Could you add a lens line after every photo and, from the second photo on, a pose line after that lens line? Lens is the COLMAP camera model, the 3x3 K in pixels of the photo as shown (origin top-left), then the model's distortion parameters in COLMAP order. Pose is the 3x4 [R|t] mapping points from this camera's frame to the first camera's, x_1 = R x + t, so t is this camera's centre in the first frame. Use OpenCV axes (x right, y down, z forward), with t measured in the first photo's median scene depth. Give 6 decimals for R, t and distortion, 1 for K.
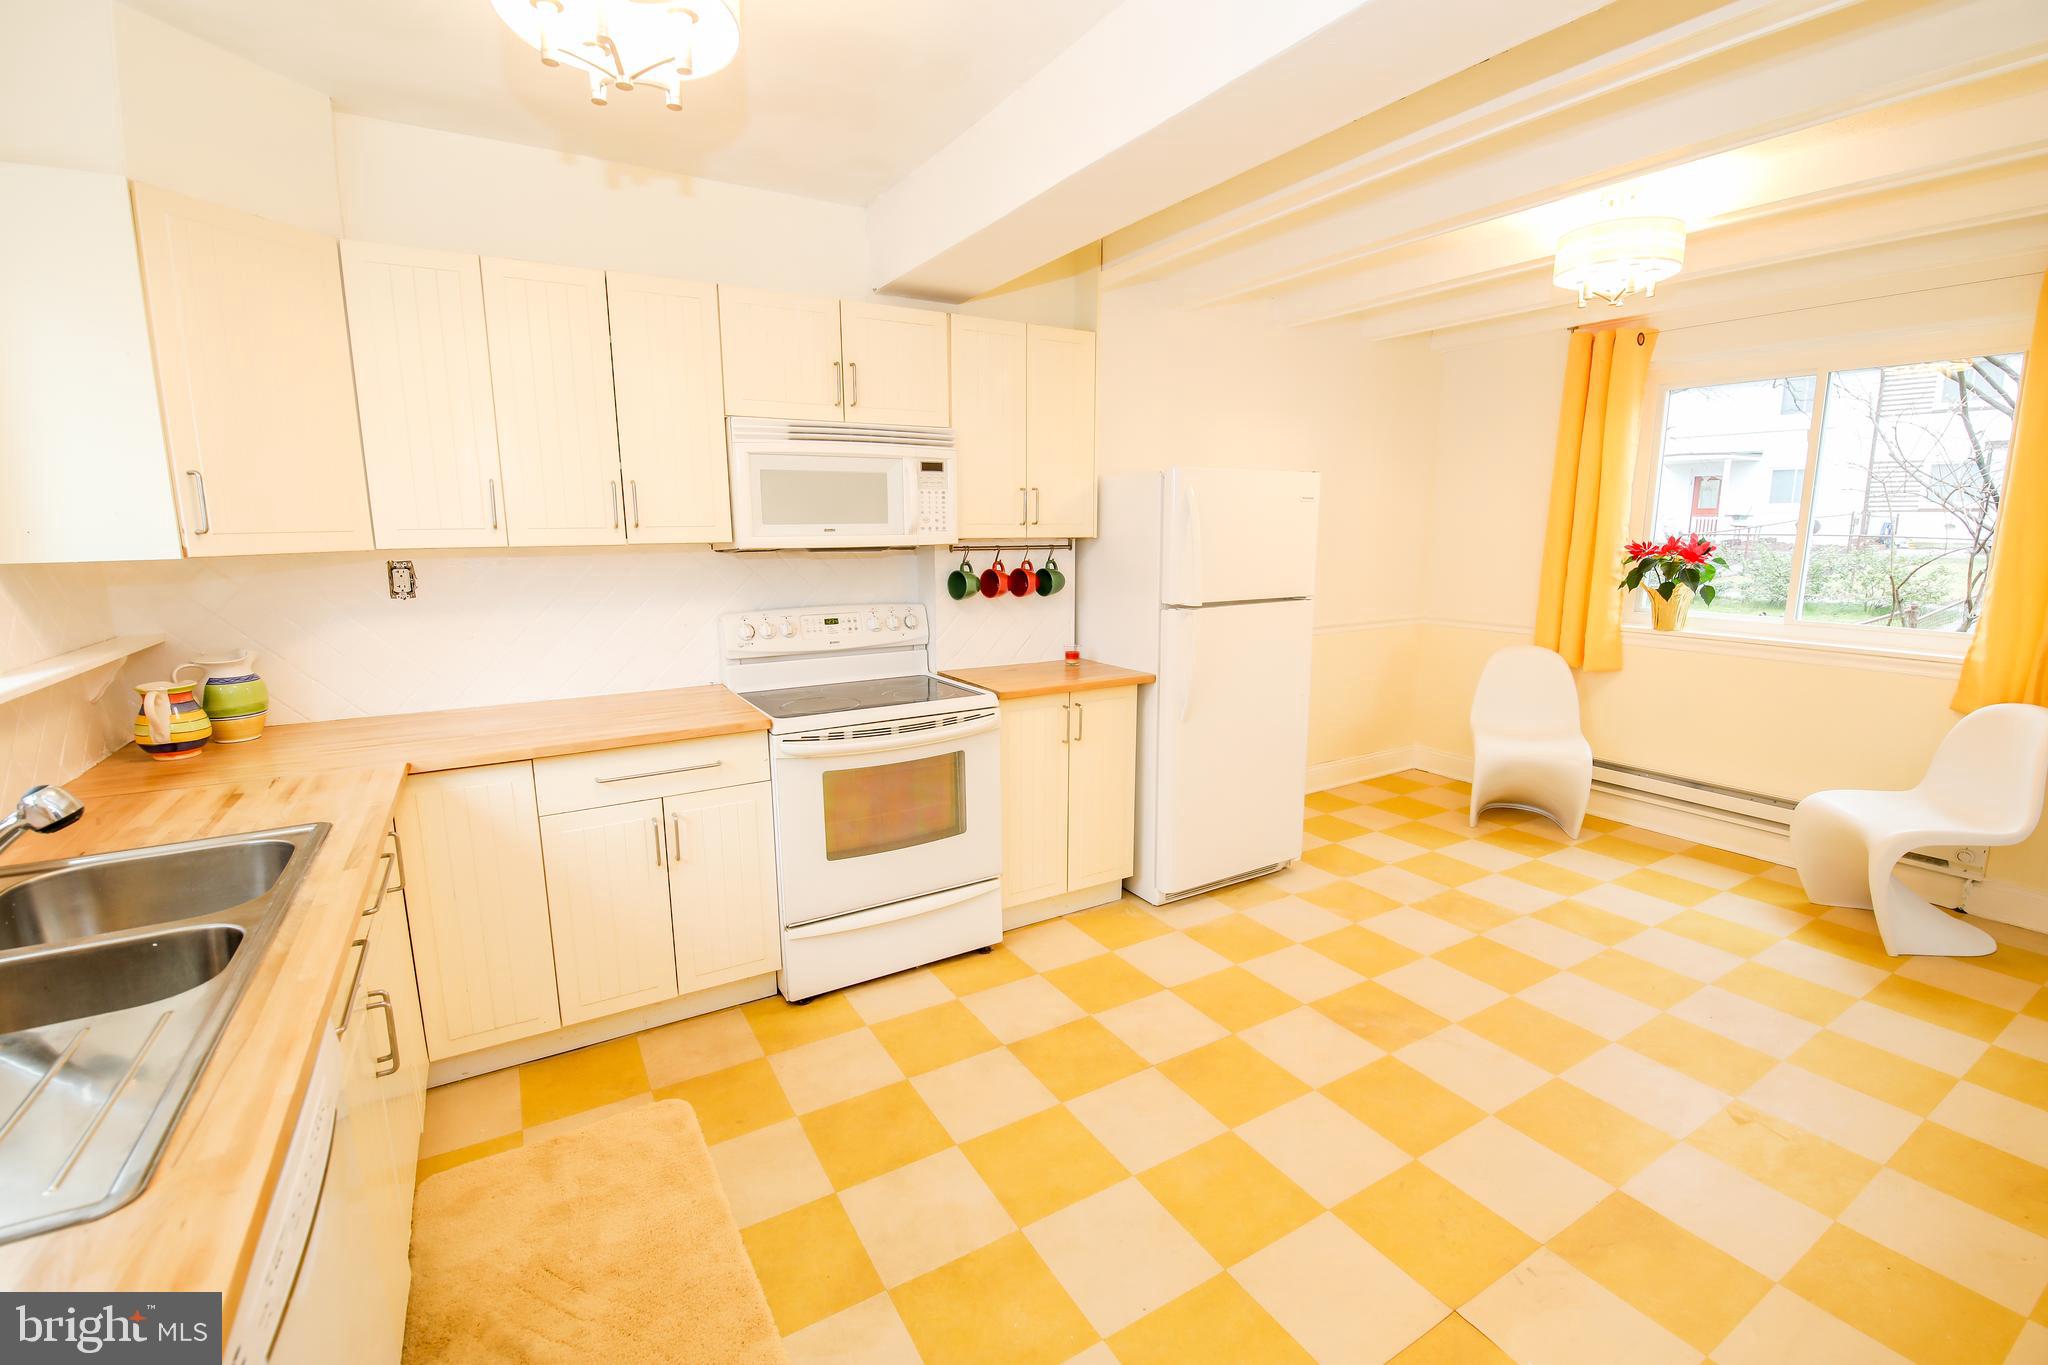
lens RADIAL K [[877.8, 0, 1028.2], [0, 877.8, 675.4], [0, 0, 1]] dist [-0.005936, -0.008209]
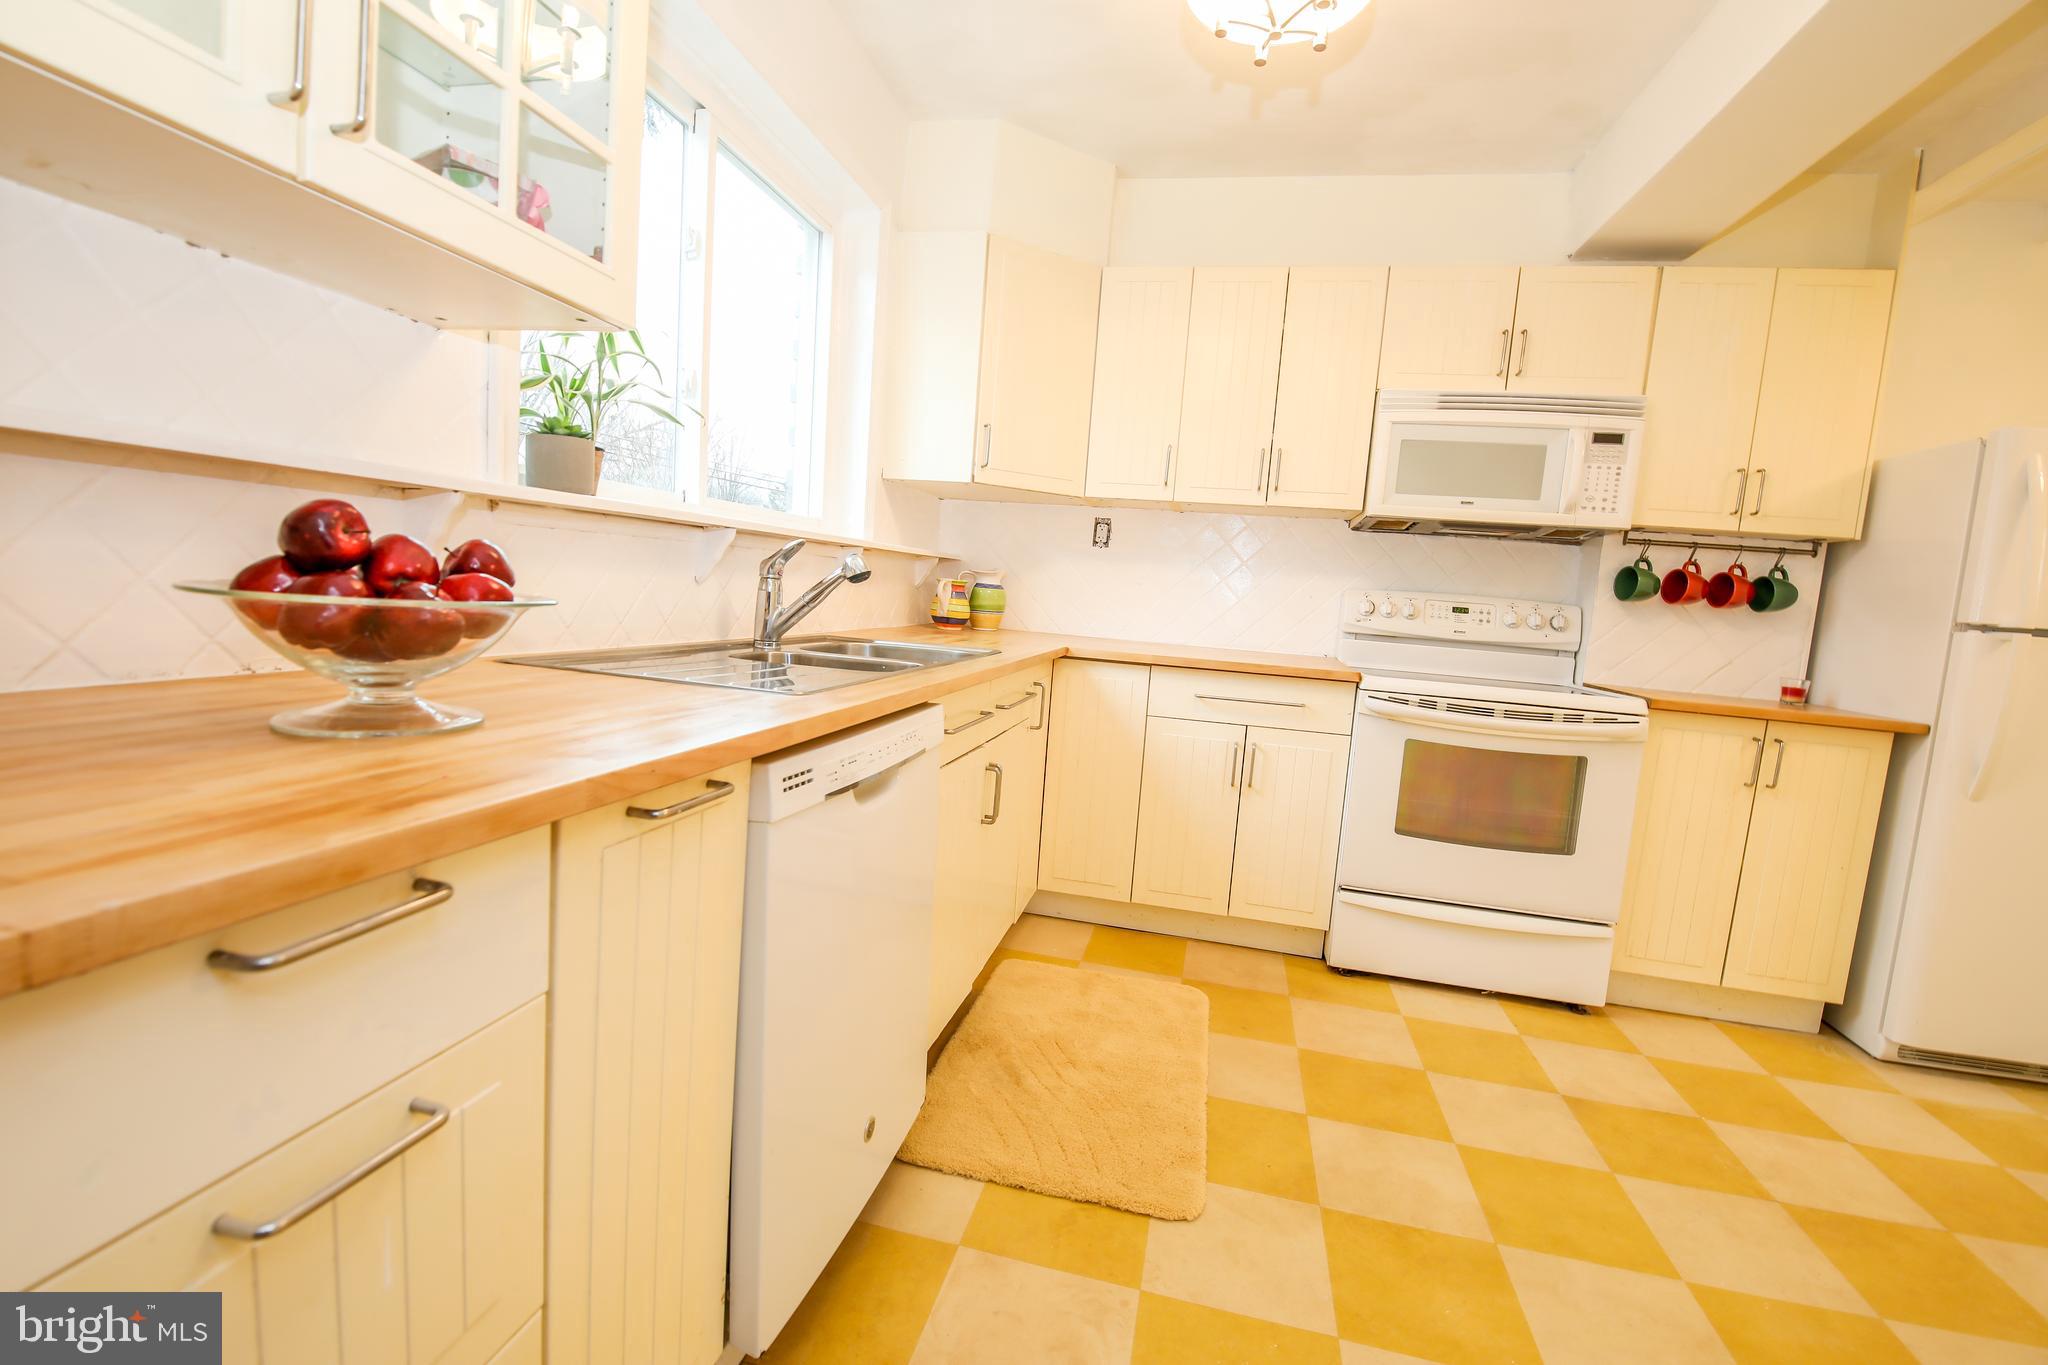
lens RADIAL K [[877.8, 0, 1028.1], [0, 877.8, 679.6], [0, 0, 1]] dist [-0.005936, -0.008209]
pose [[0.717742, 0.130794, -0.683915, 0.100754], [-0.194949, 0.980665, -0.017046, 0.123986], [0.668462, 0.145564, 0.729363, 0.010682]]
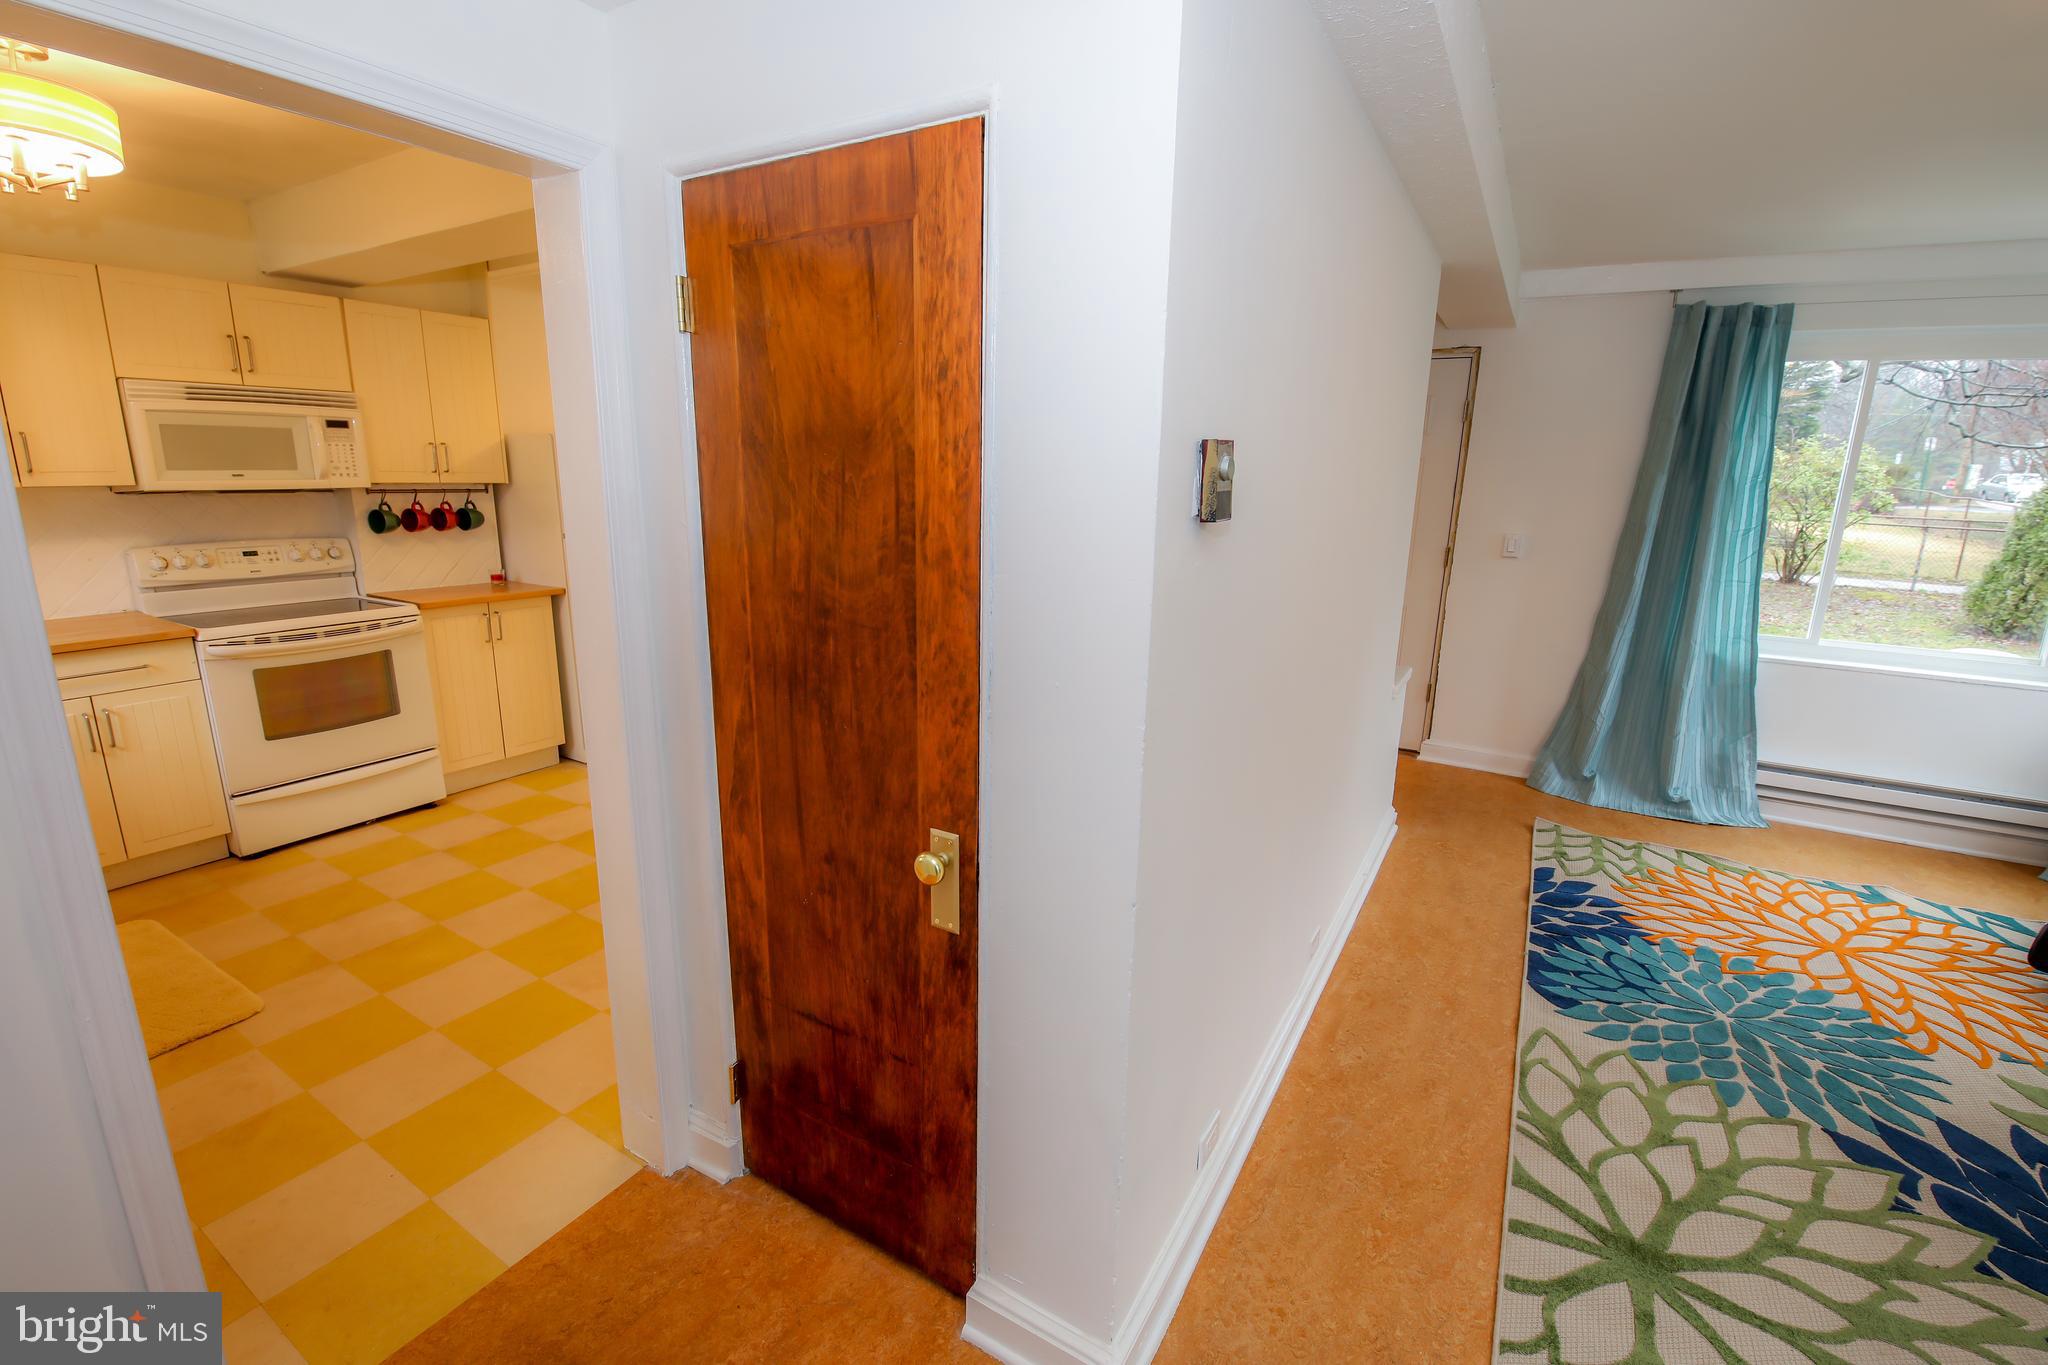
lens RADIAL K [[877.8, 0, 1023.5], [0, 877.8, 679.6], [0, 0, 1]] dist [-0.005936, -0.008209]
pose [[0.882543, -0.087285, 0.462060, 0.142169], [0.055987, 0.995136, 0.081049, 0.072836], [-0.466887, -0.045660, 0.883137, -0.536602]]
